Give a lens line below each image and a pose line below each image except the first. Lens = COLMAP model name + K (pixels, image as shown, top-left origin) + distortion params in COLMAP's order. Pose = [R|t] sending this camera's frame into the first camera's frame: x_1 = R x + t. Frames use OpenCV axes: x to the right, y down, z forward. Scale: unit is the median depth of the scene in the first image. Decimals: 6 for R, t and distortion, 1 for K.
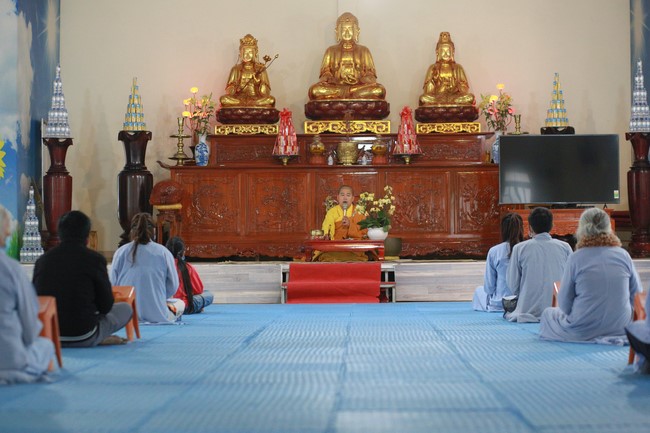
lens RADIAL K [[1571.6, 0, 327.6], [0, 1571.6, 210.3], [0, 0, 1]] dist [-0.116734, 0.000000]
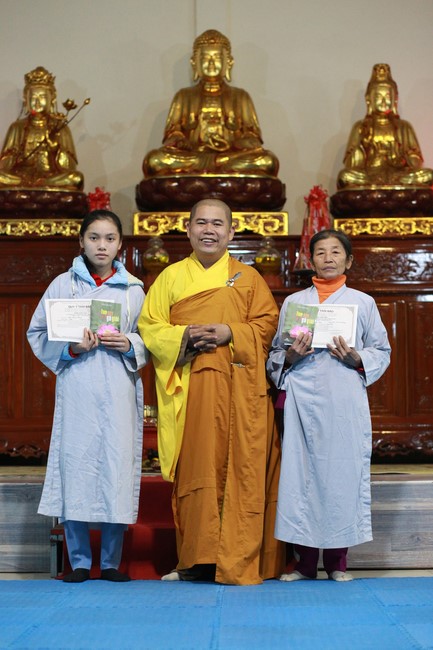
lens RADIAL K [[1571.6, 0, 217.8], [0, 1571.6, 326.1], [0, 0, 1]] dist [-0.116734, 0.000000]
pose [[0.999903, 0.004546, 0.013157, 0.007979], [-0.003975, 0.999065, -0.043051, 0.007536], [-0.013341, 0.042995, 0.998986, 0.448213]]
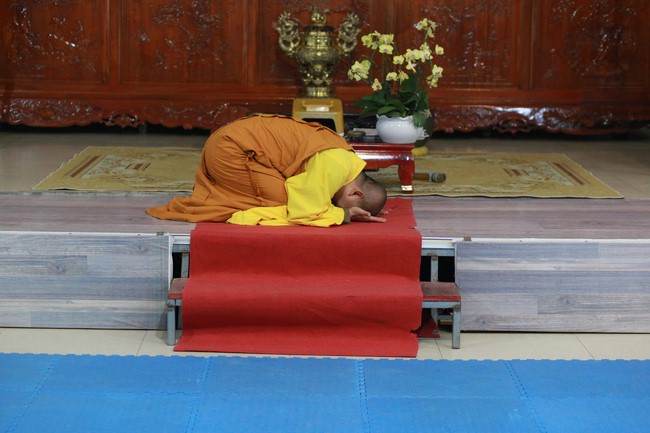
lens RADIAL K [[1571.6, 0, 314.9], [0, 1571.6, 185.5], [0, 0, 1]] dist [-0.116734, 0.000000]
pose [[0.999241, 0.021094, 0.032756, -0.004978], [-0.025951, 0.987455, 0.155753, -0.031769], [-0.029060, -0.156485, 0.987253, 0.487095]]
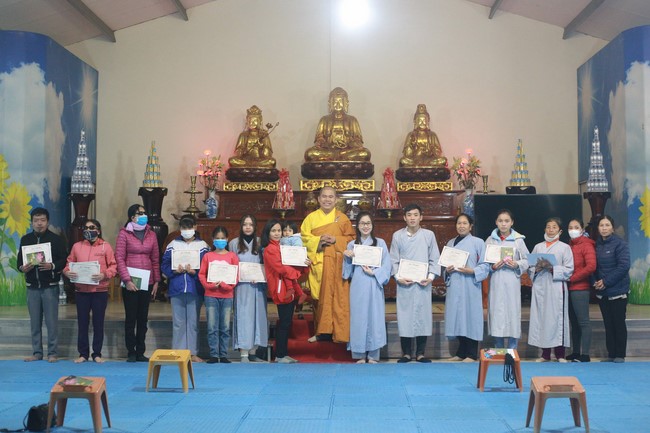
lens RADIAL K [[960.6, 0, 320.3], [0, 960.6, 215.5], [0, 0, 1]] dist [-0.081682, 0.000000]
pose [[0.999884, 0.006861, -0.013585, 0.009789], [-0.007058, 0.999870, -0.014491, -0.020393], [0.013484, 0.014585, 0.999803, 0.294971]]
